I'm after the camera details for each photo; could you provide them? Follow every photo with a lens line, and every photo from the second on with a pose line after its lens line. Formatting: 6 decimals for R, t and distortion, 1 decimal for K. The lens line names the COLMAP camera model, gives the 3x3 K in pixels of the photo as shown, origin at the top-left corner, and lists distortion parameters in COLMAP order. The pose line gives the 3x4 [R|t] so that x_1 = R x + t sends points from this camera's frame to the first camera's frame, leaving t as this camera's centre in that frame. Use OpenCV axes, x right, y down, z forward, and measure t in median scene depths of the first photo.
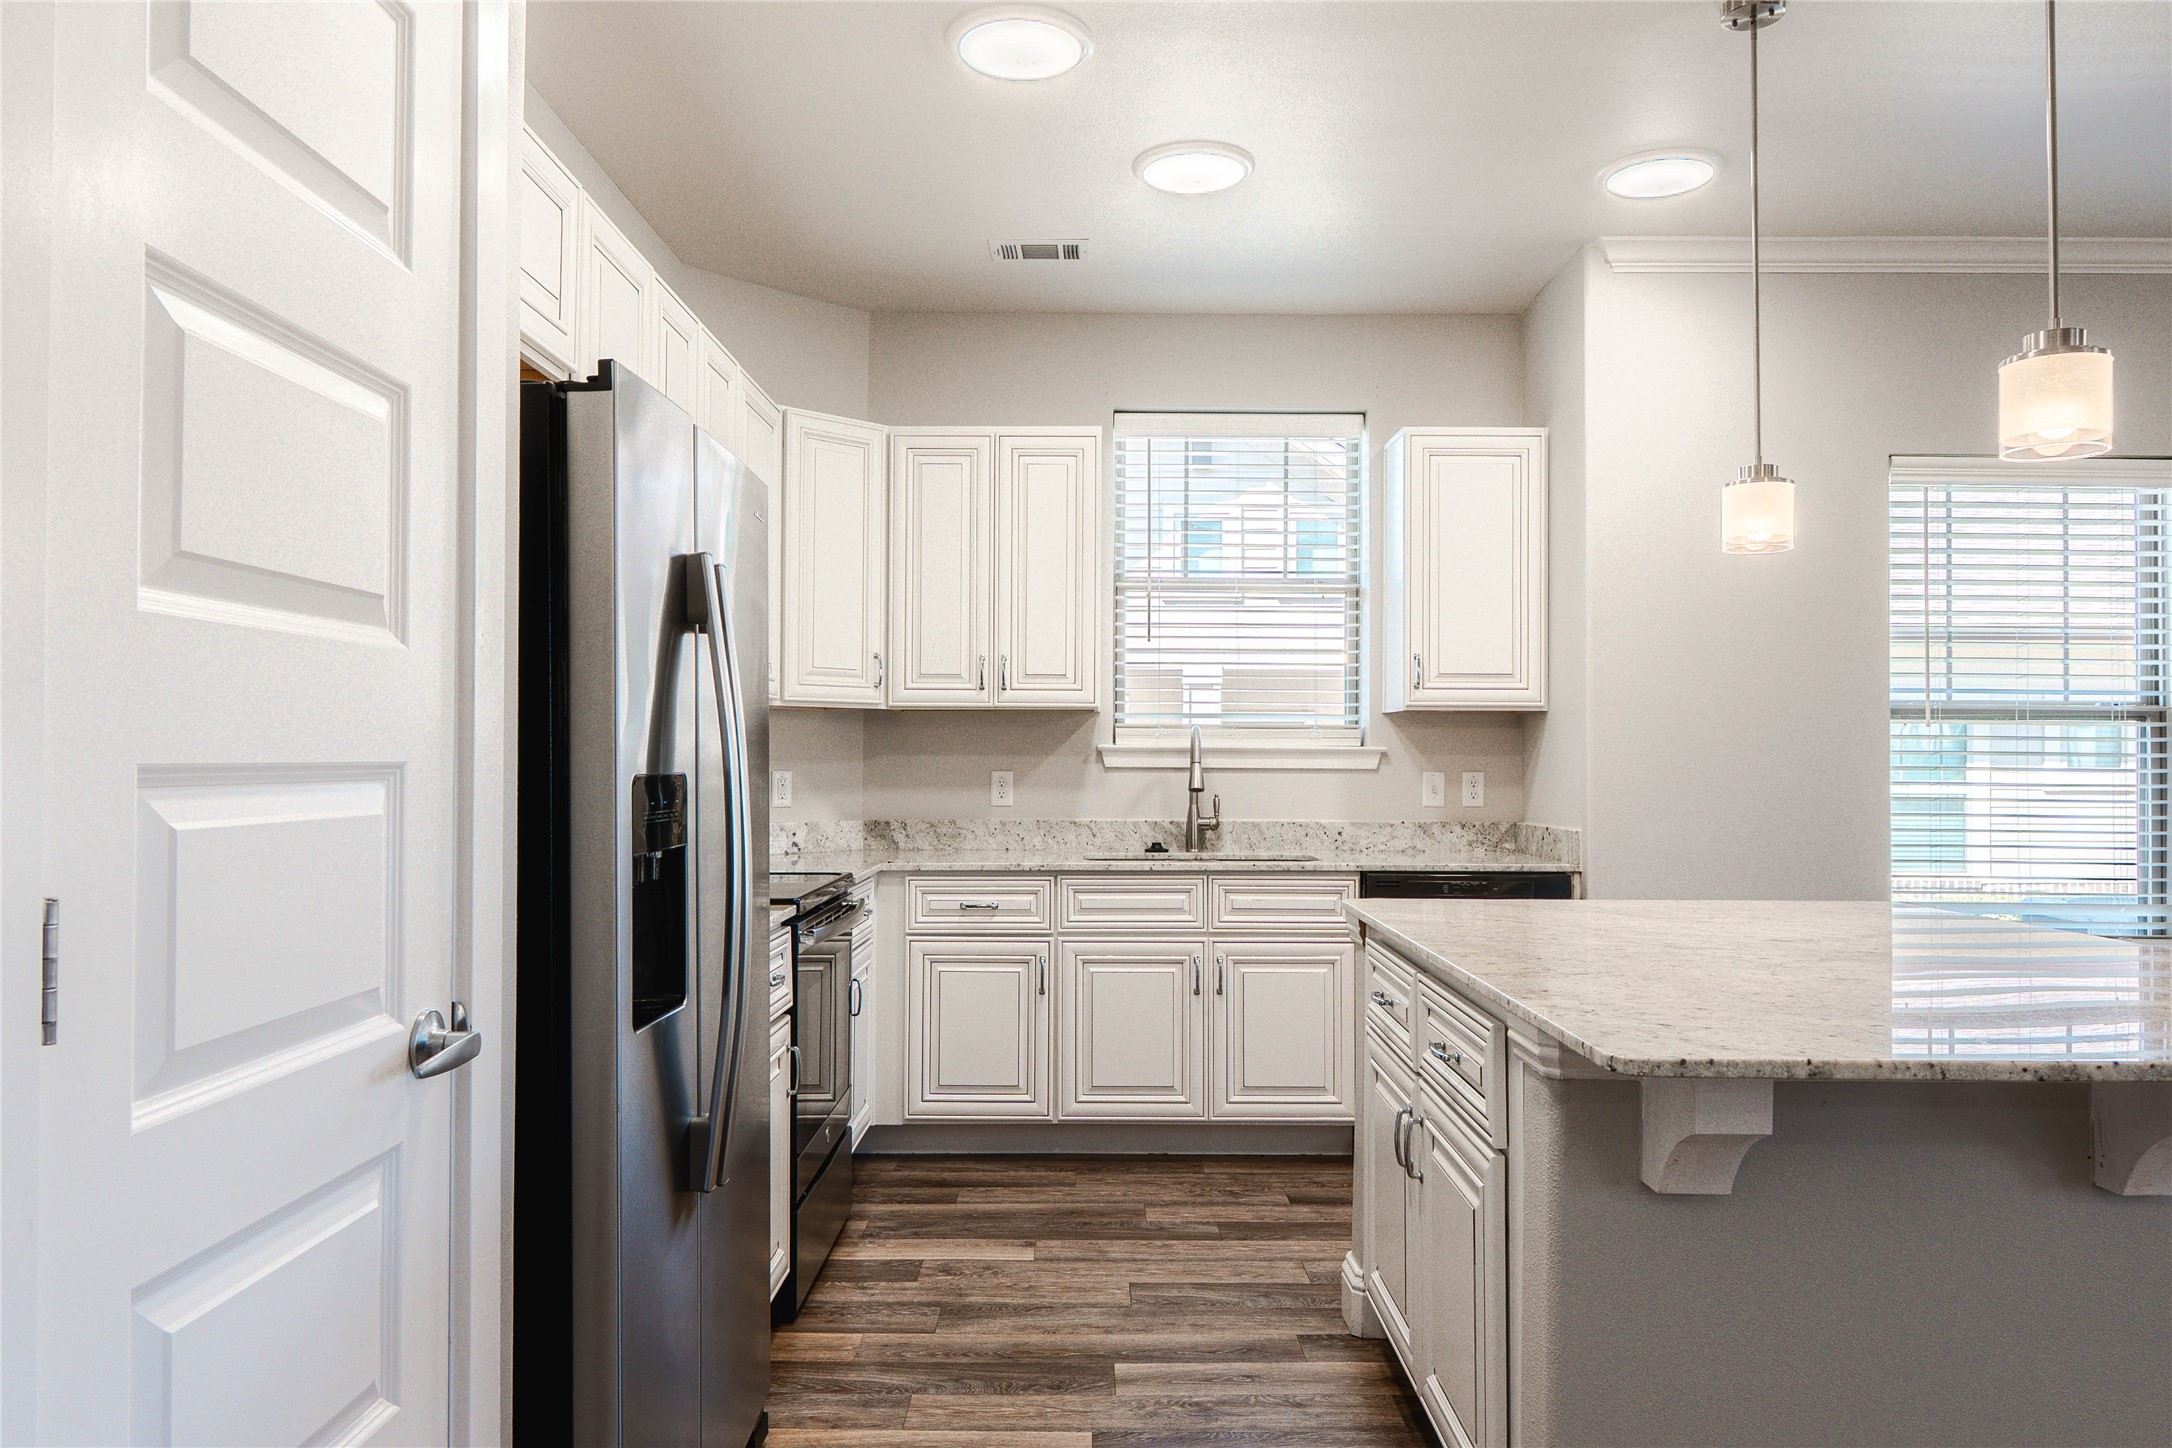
lens RADIAL K [[1487.6, 0, 1086.0], [0, 1487.6, 724.0], [0, 0, 1]] dist [-0.000320, 0.002757]
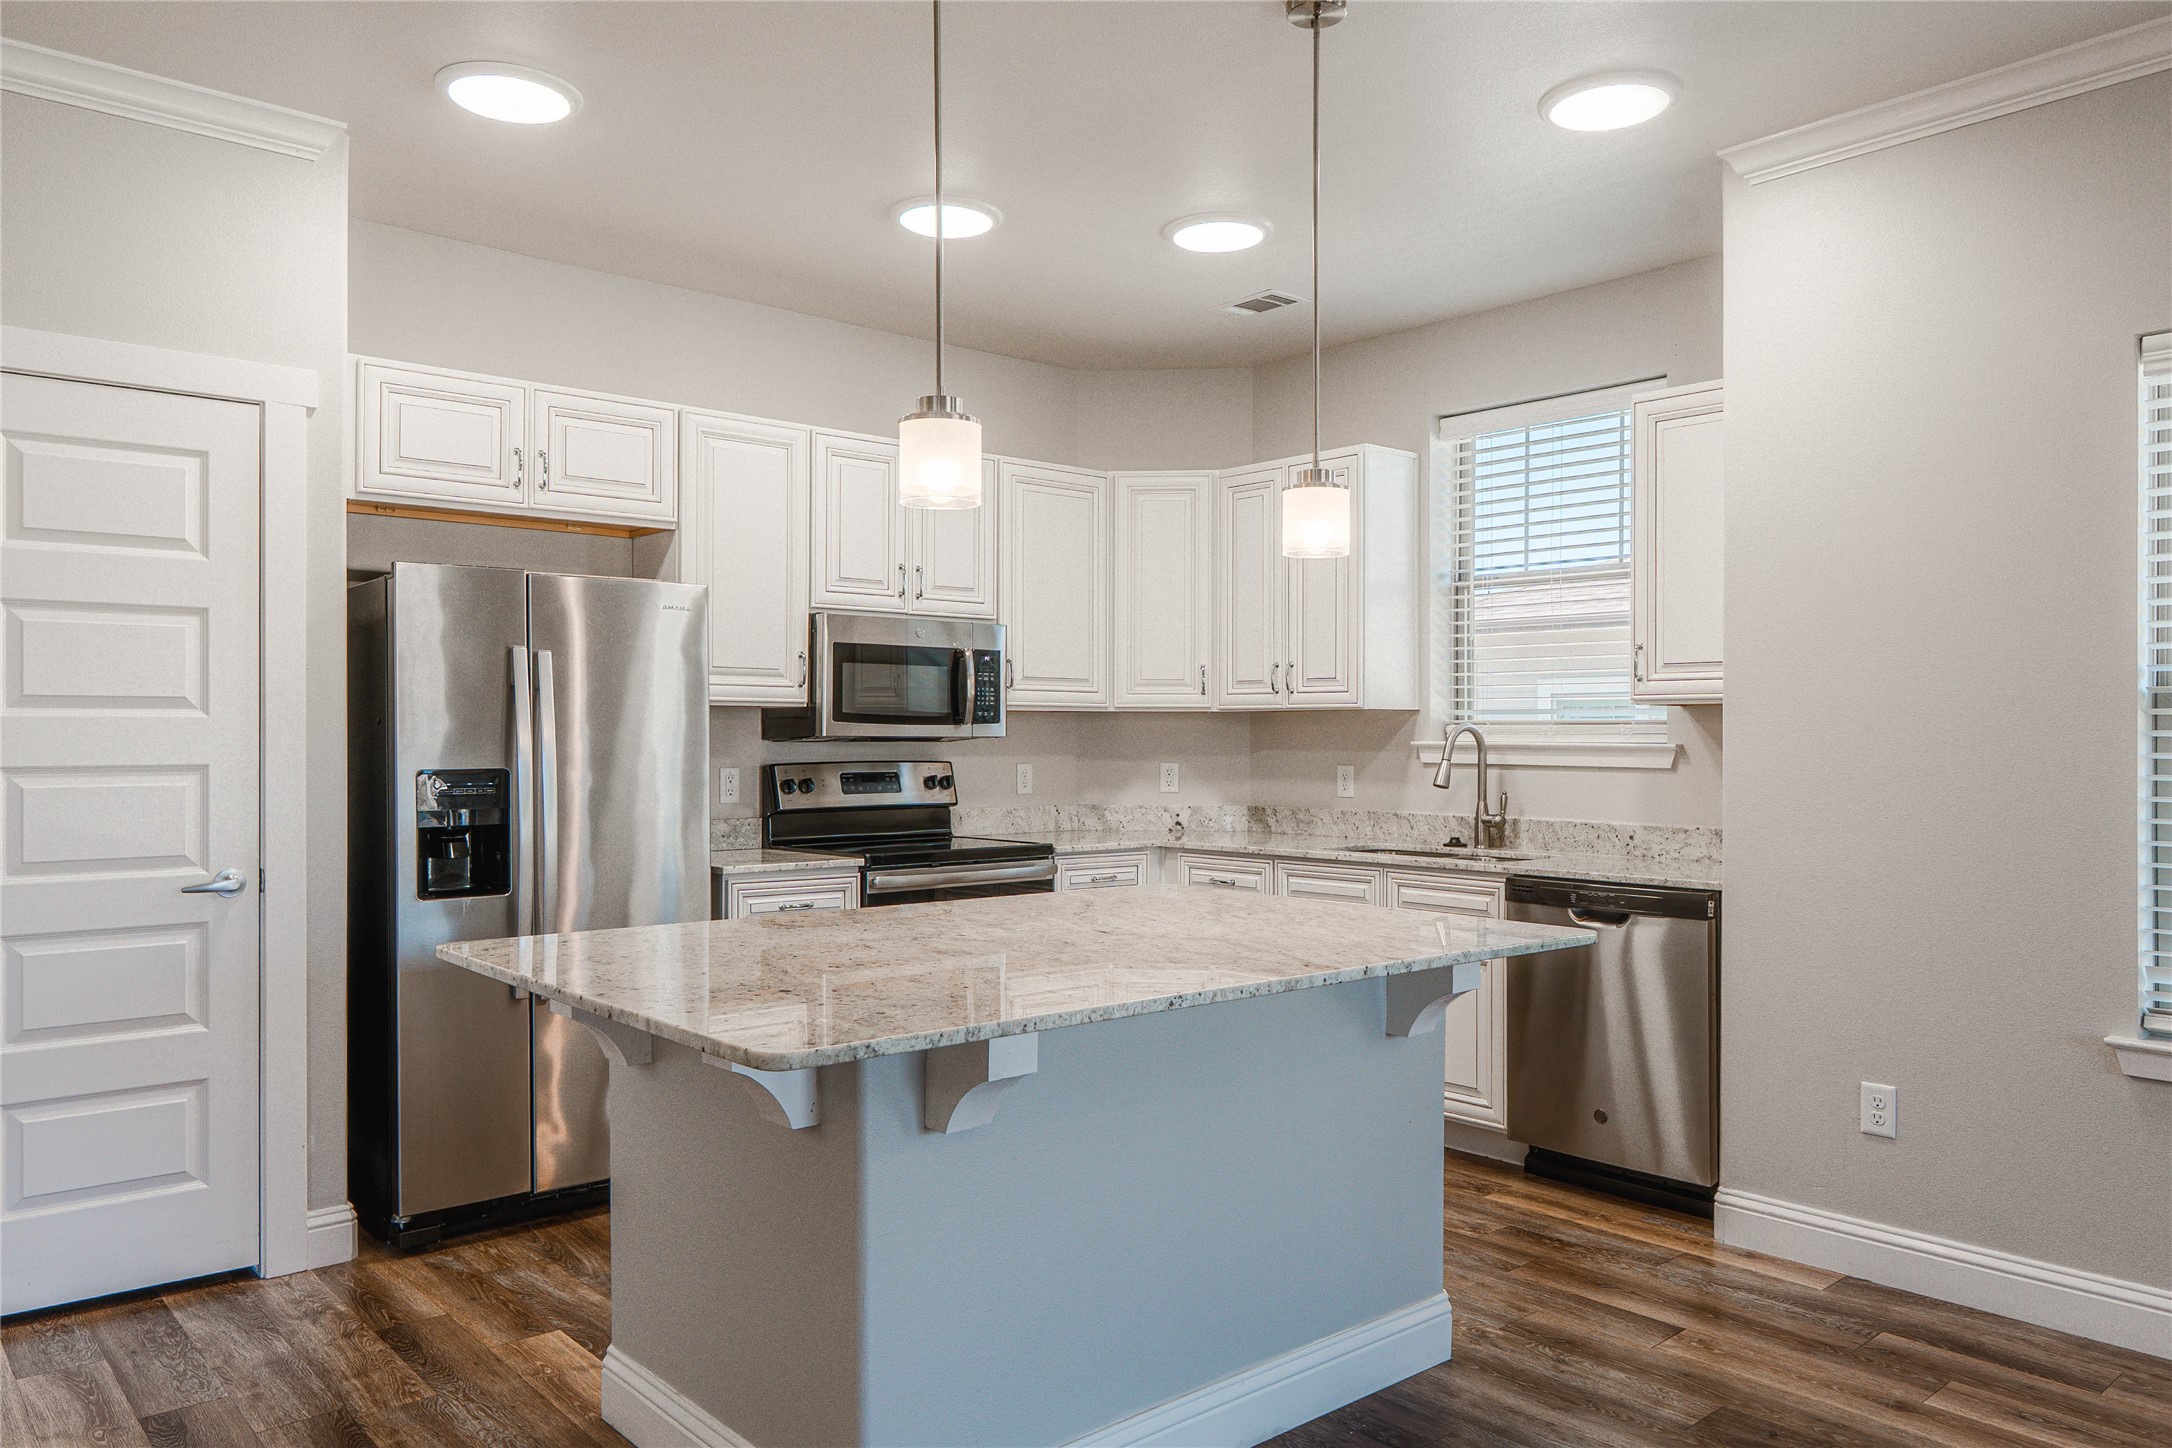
lens RADIAL K [[1494.7, 0, 1082.5], [0, 1494.7, 739.5], [0, 0, 1]] dist [-0.000842, -0.000478]
pose [[0.653401, -0.000259, -0.757012, 0.655713], [0.018173, 0.999717, 0.015343, -0.007776], [0.756793, -0.023782, 0.653221, 0.137086]]
